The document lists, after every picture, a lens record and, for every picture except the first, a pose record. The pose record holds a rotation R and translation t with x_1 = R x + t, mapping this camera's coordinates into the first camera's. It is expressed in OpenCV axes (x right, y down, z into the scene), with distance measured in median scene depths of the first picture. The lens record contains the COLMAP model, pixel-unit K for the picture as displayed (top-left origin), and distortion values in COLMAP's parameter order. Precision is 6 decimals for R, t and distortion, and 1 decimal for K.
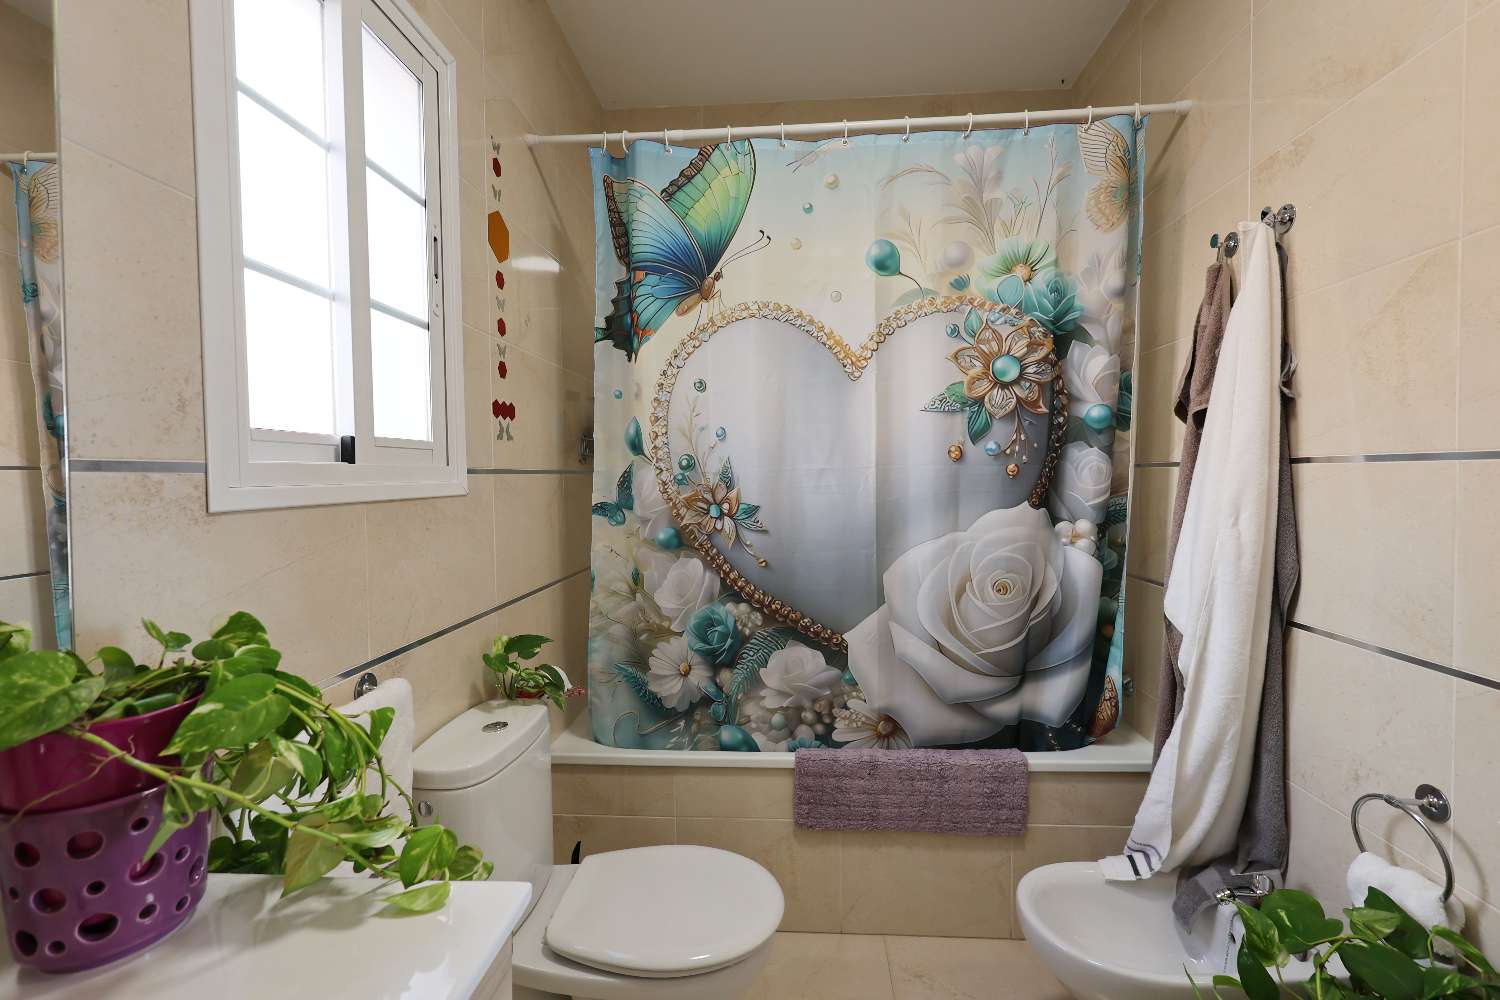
lens RADIAL K [[648.8, 0, 750.6], [0, 648.8, 497.4], [0, 0, 1]] dist [0.002322, 0.000668]
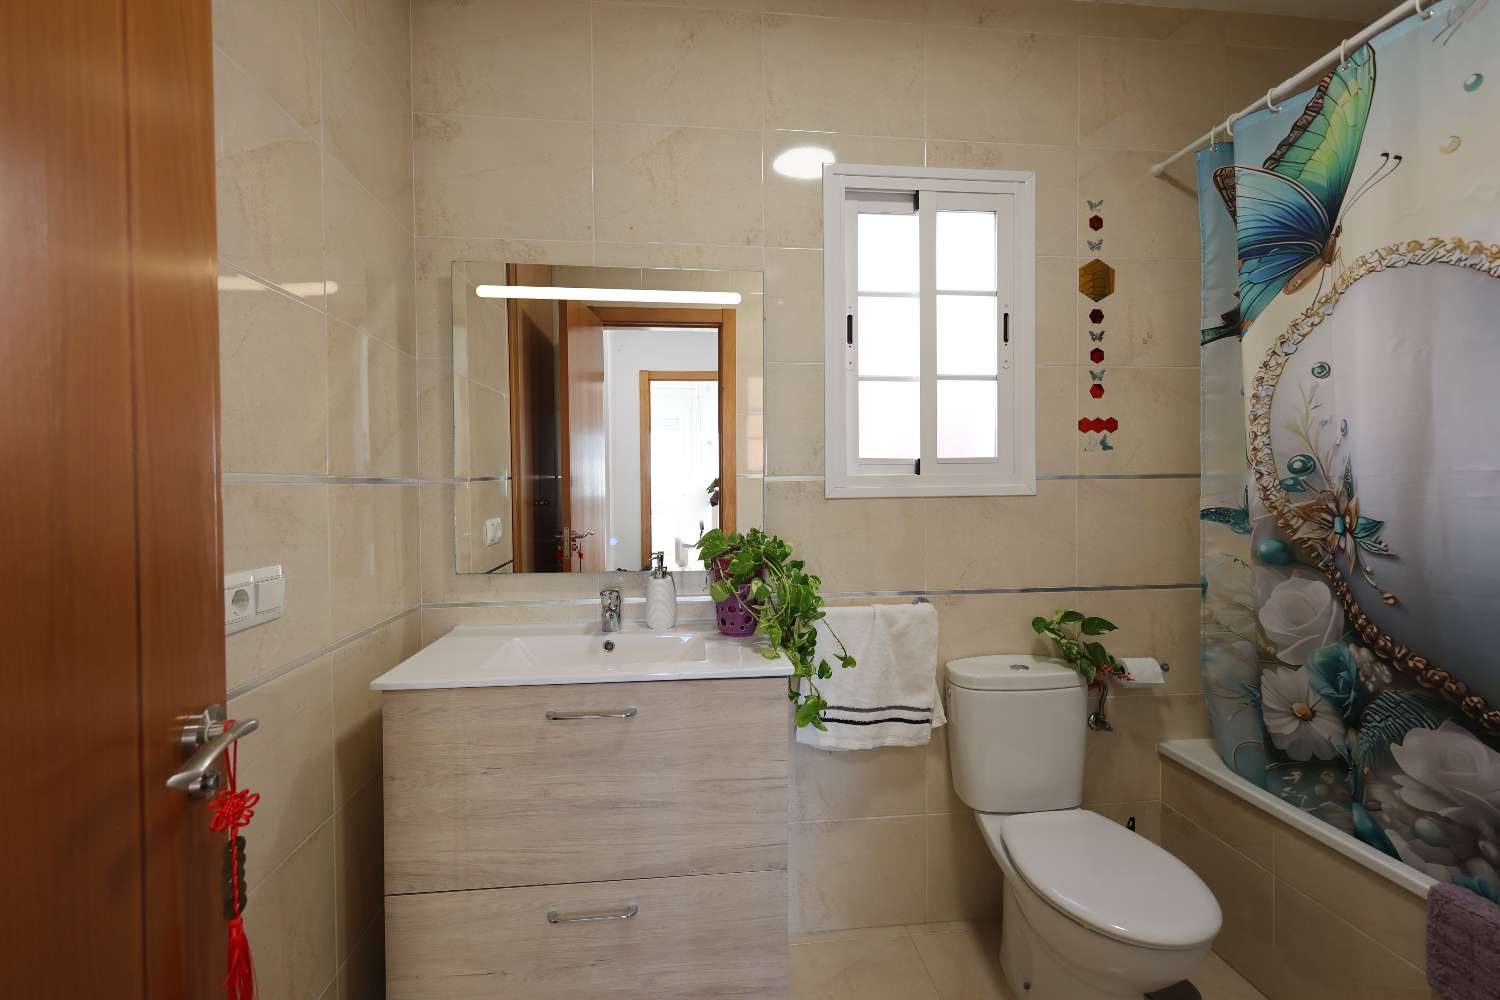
lens RADIAL K [[648.8, 0, 749.4], [0, 648.8, 496.1], [0, 0, 1]] dist [0.002322, 0.000668]
pose [[0.177106, 0.028585, -0.983777, 0.608240], [-0.026596, 0.999352, 0.024249, -0.014655], [0.983832, 0.021870, 0.177752, 0.148456]]
